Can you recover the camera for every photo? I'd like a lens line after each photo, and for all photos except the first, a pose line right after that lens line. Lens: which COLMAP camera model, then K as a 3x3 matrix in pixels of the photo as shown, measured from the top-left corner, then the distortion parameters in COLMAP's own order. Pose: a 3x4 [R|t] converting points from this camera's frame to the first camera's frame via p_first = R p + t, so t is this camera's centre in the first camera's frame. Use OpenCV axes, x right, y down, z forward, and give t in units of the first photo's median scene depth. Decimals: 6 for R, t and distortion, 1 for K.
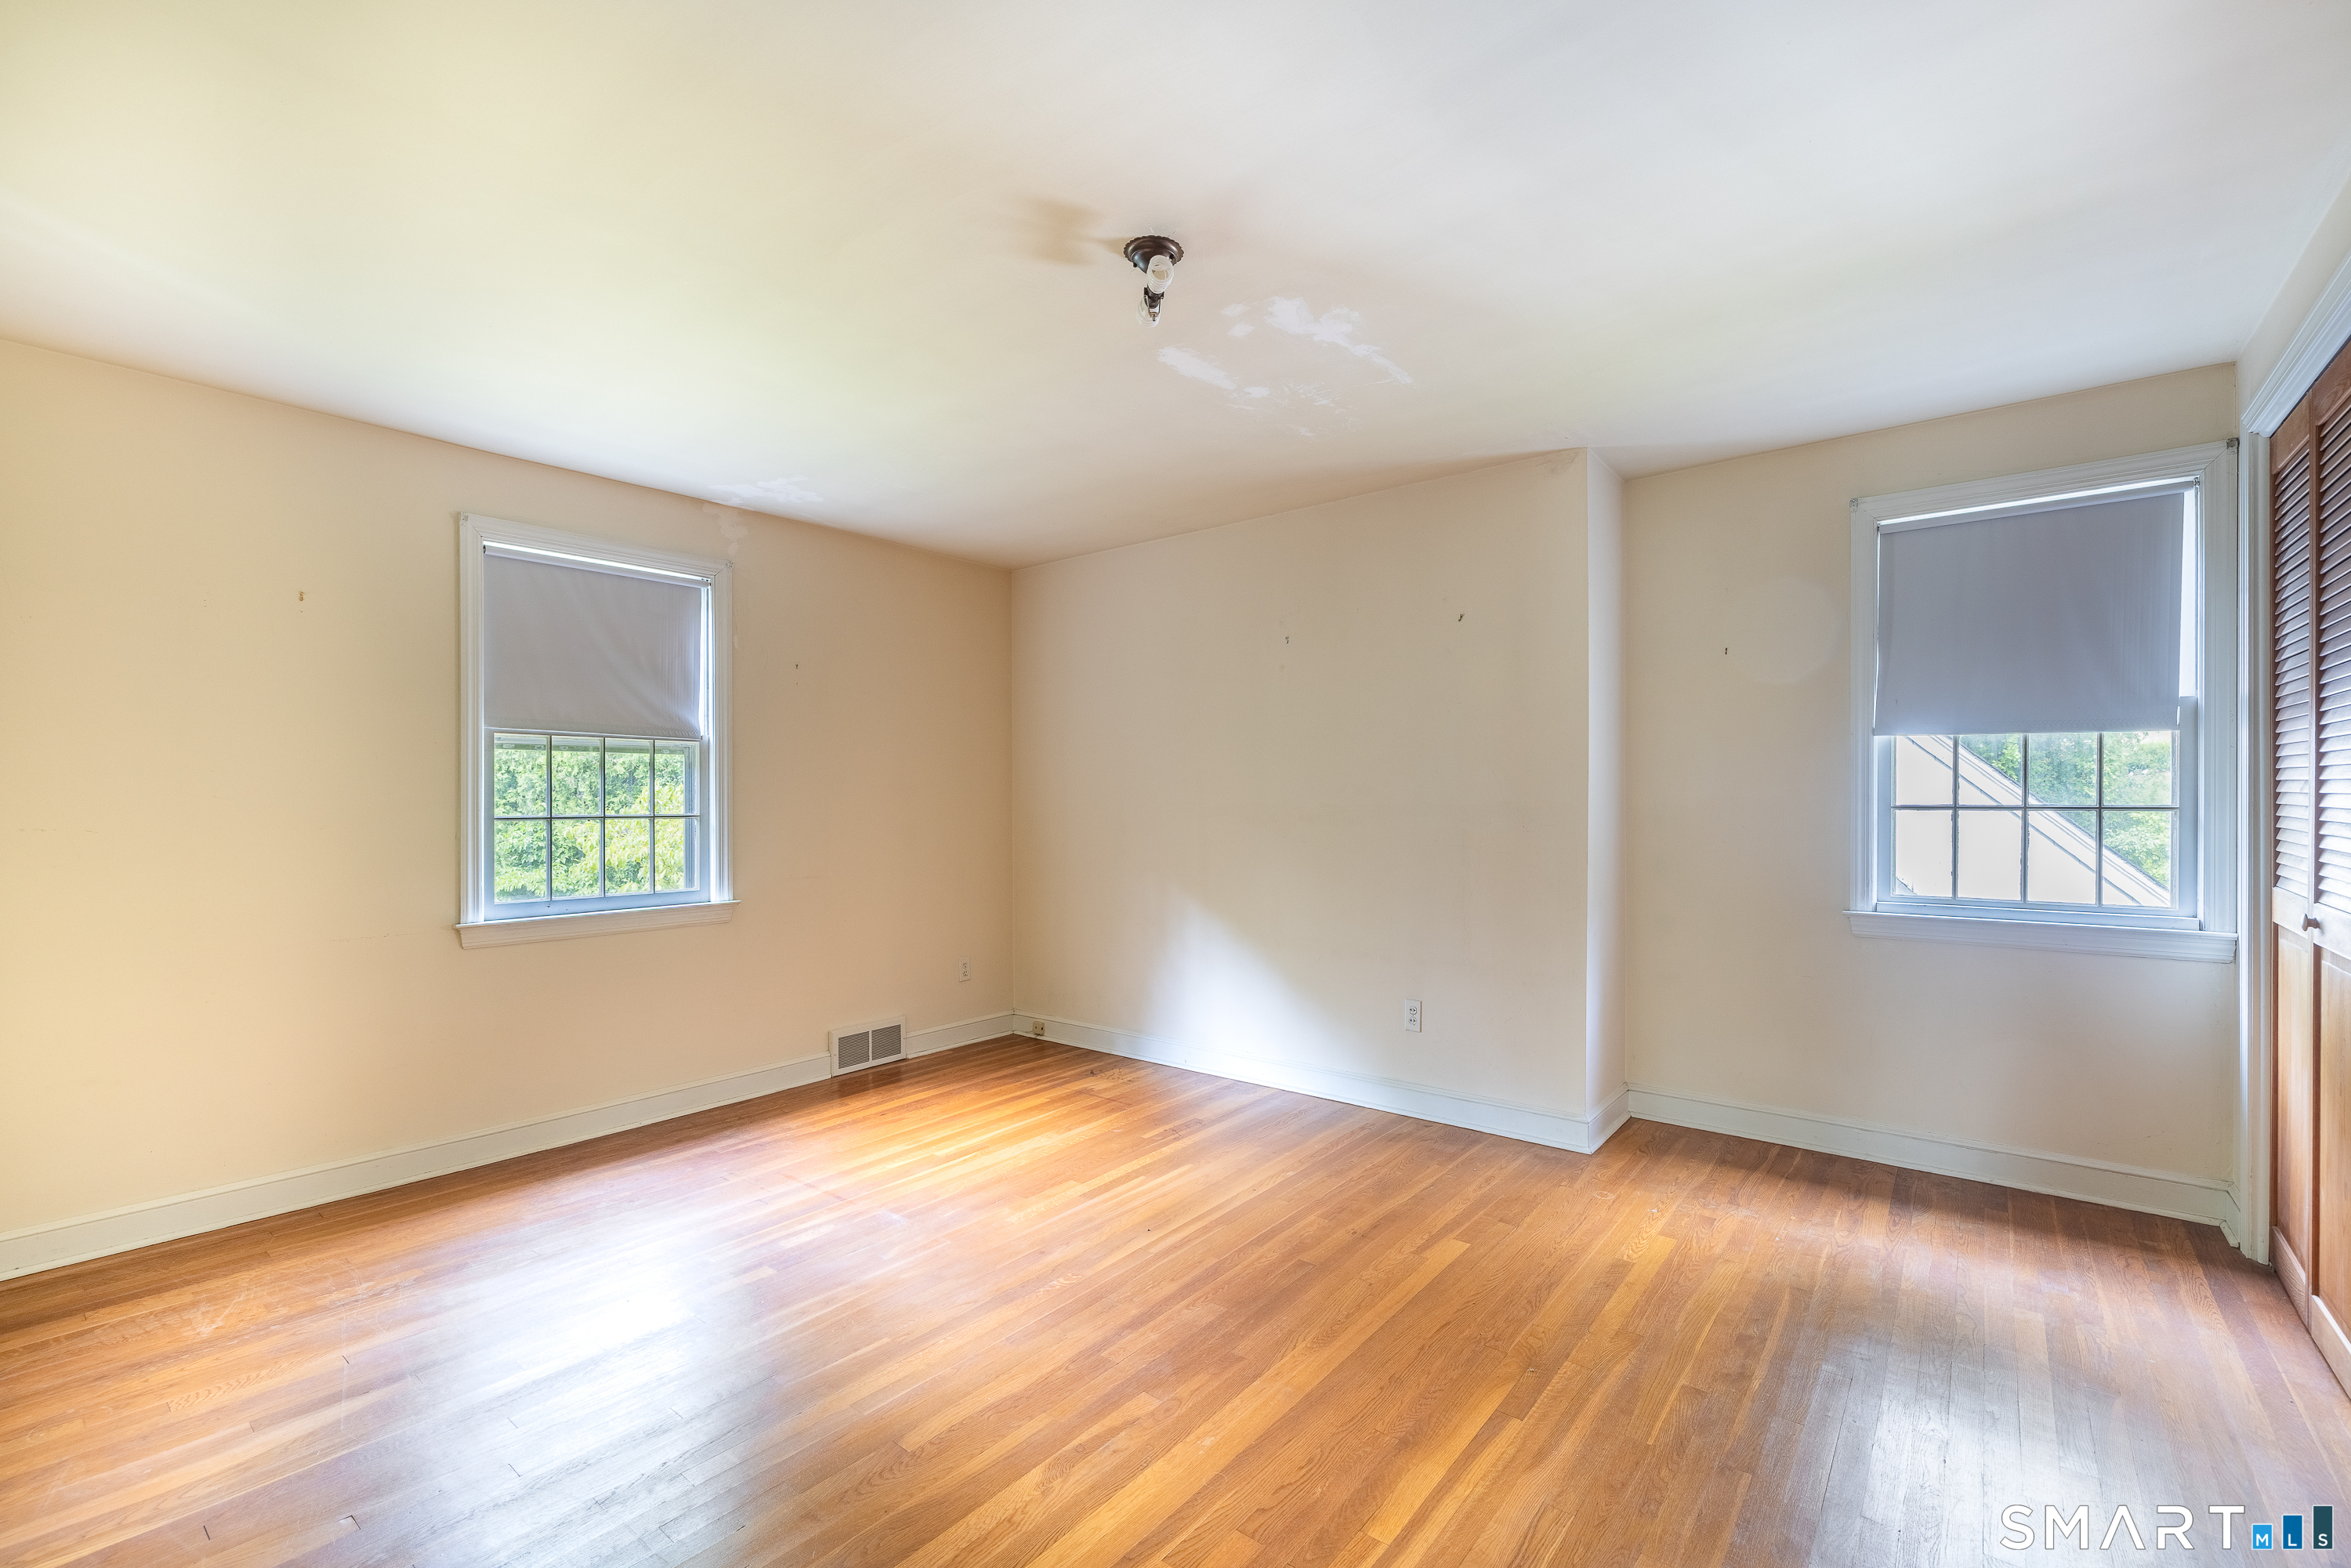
lens RADIAL K [[1006.7, 0, 1169.6], [0, 1006.7, 797.2], [0, 0, 1]] dist [0.000655, 0.000147]
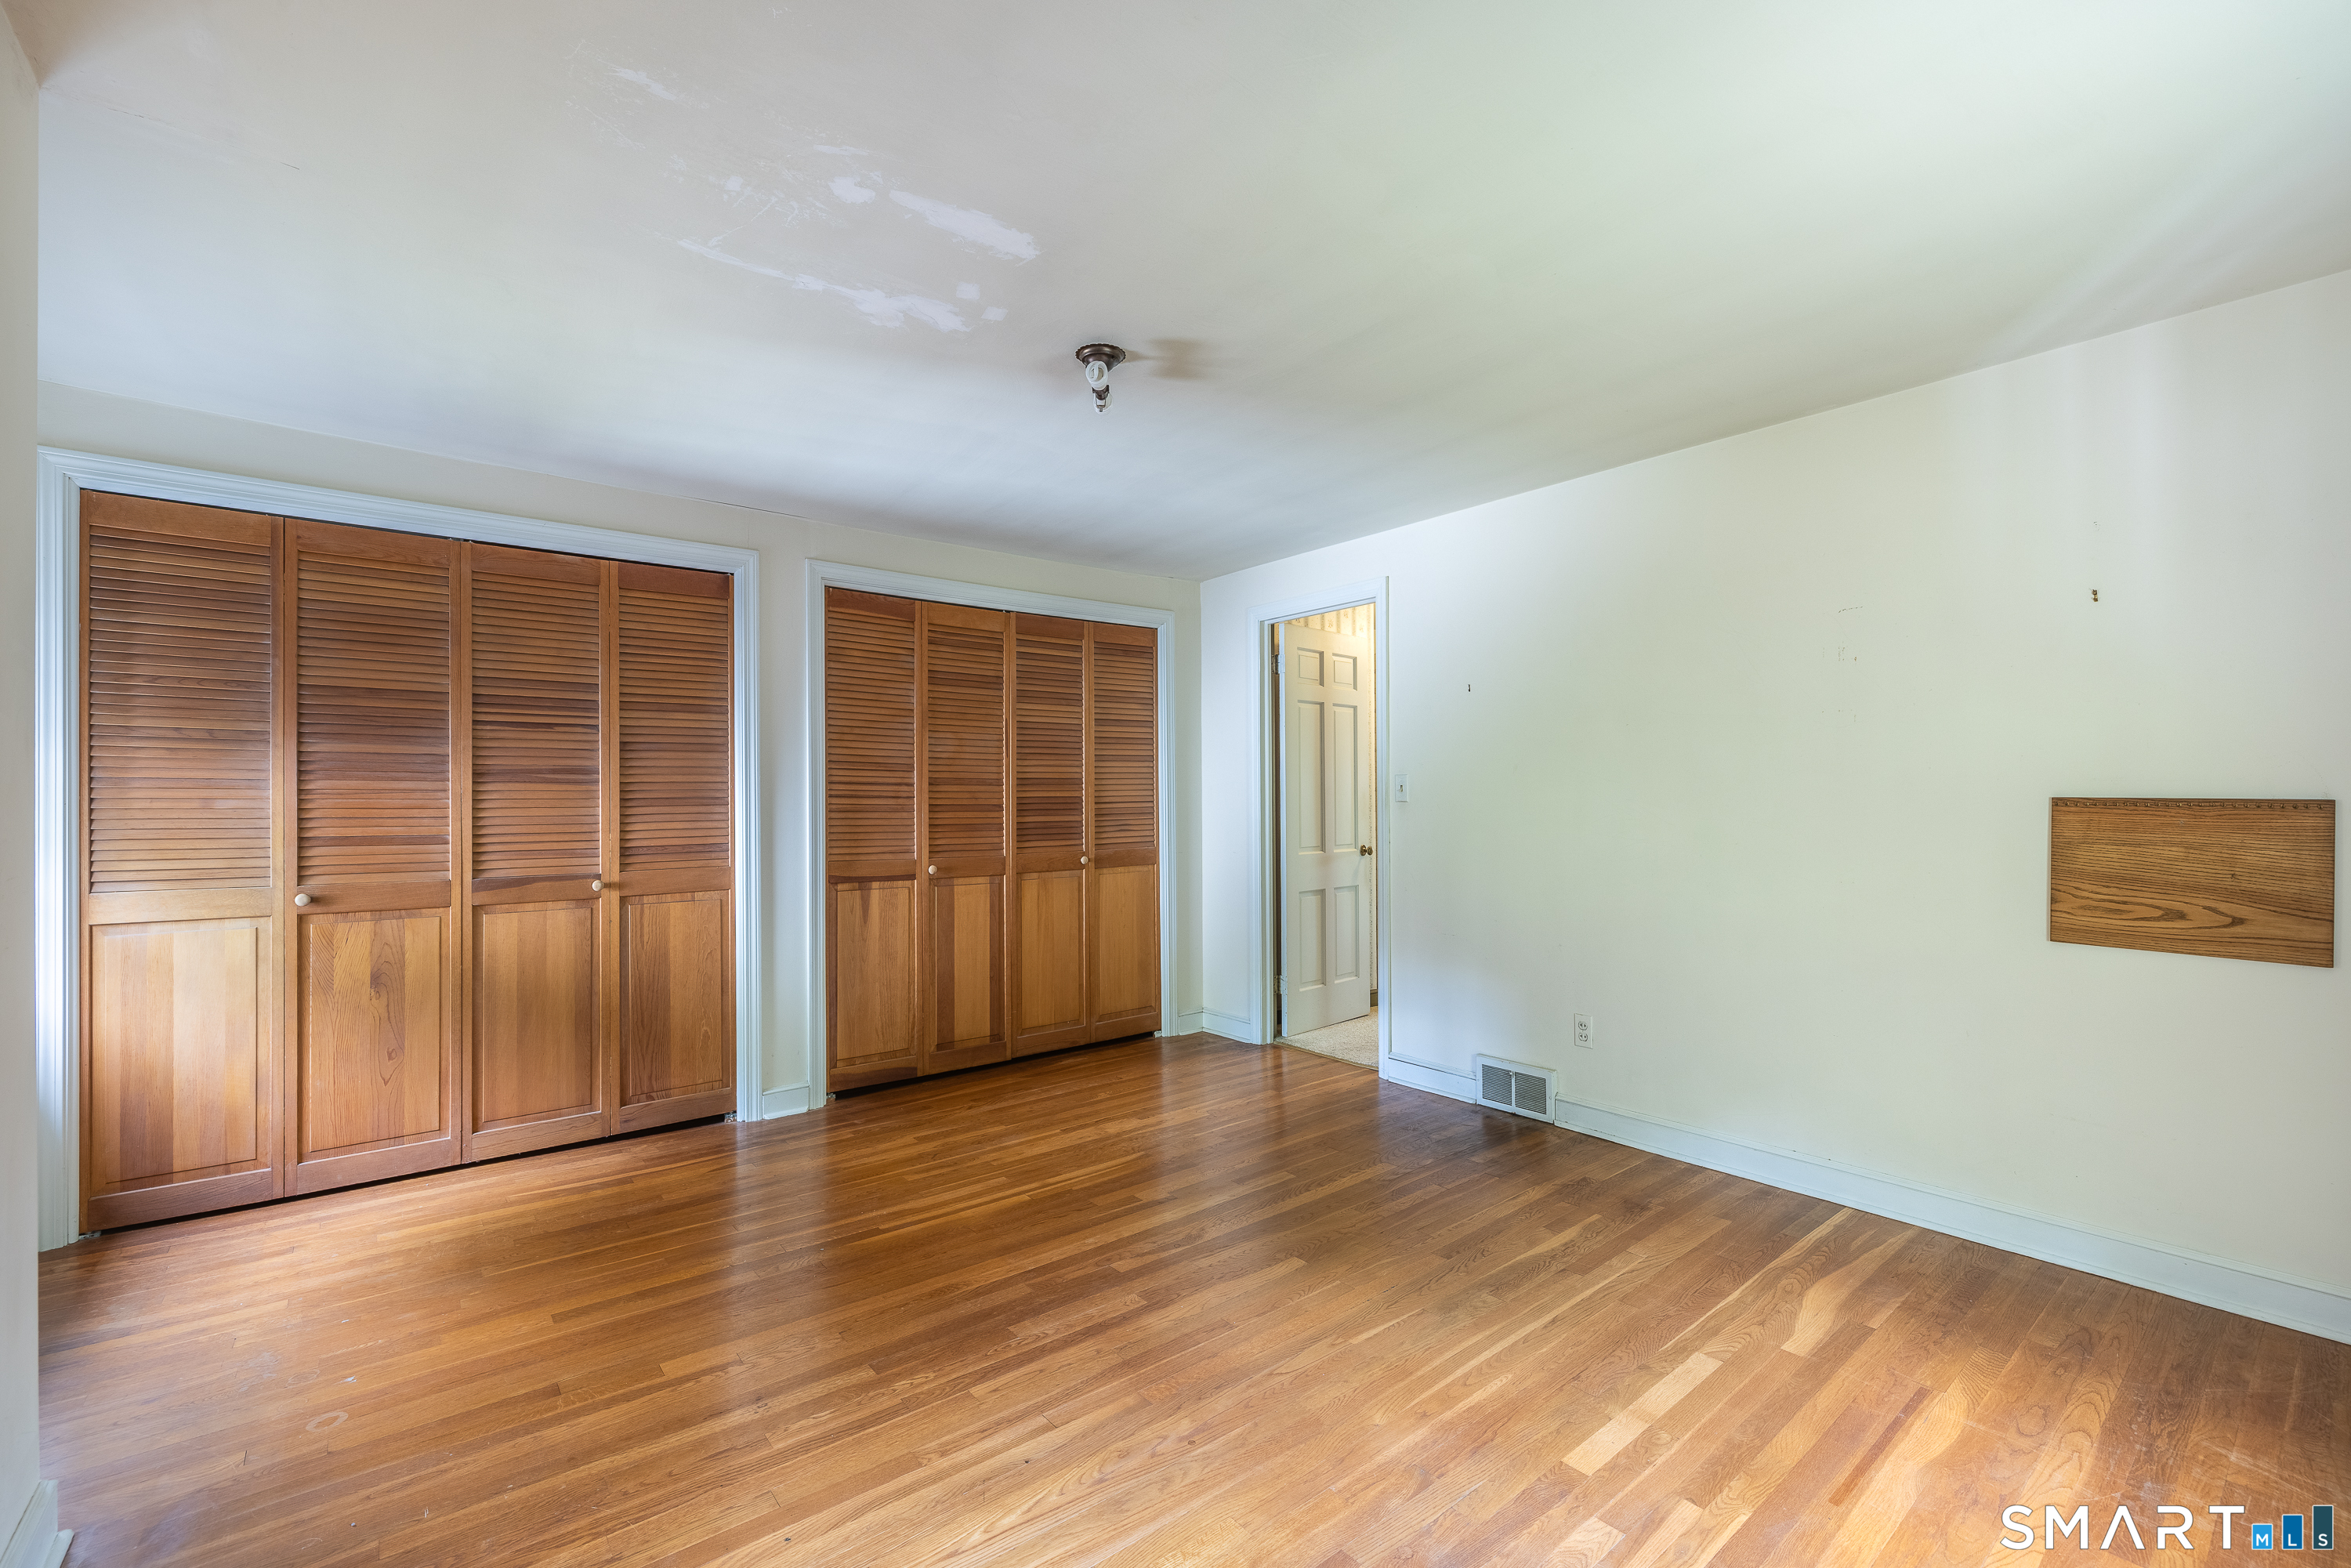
lens RADIAL K [[1006.7, 0, 1168.7], [0, 1006.7, 796.1], [0, 0, 1]] dist [0.000655, 0.000147]
pose [[-0.980833, 0.009920, 0.194599, -0.299119], [0.008840, 0.999940, -0.006417, 0.000368], [-0.194651, -0.004574, -0.980862, 1.980768]]
